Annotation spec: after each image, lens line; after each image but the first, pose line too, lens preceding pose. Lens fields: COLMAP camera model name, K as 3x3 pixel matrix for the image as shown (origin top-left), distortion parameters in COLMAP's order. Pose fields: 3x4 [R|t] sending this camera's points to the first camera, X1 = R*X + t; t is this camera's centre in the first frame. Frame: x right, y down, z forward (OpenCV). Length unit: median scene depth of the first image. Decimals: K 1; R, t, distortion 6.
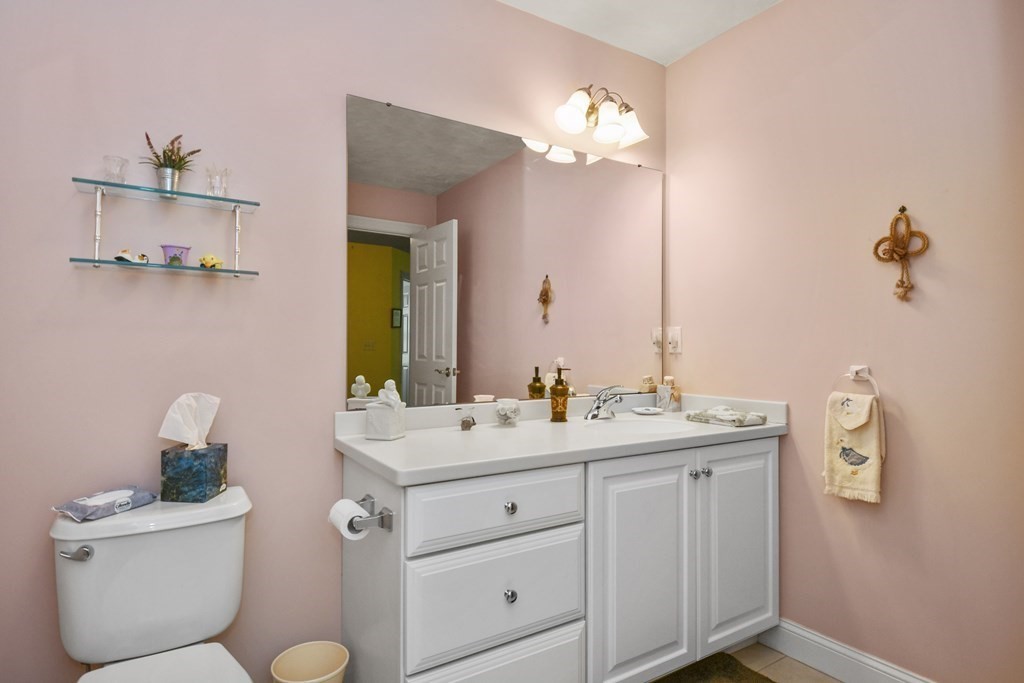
lens RADIAL K [[528.5, 0, 507.9], [0, 528.5, 350.3], [0, 0, 1]] dist [0.020143, -0.029748]
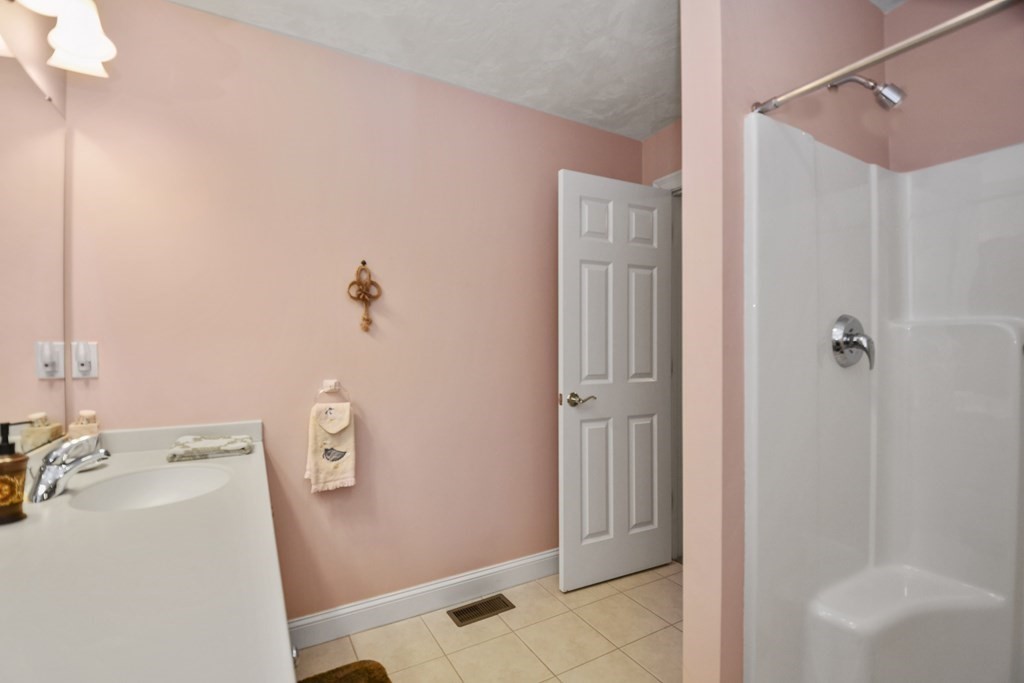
lens RADIAL K [[455.7, 0, 513.0], [0, 455.7, 363.7], [0, 0, 1]] dist [0.000183, -0.014900]
pose [[0.016385, -0.031700, 0.999363, -0.391375], [0.007015, 0.999476, 0.031588, -0.040513], [-0.999841, 0.006493, 0.016599, 0.562632]]
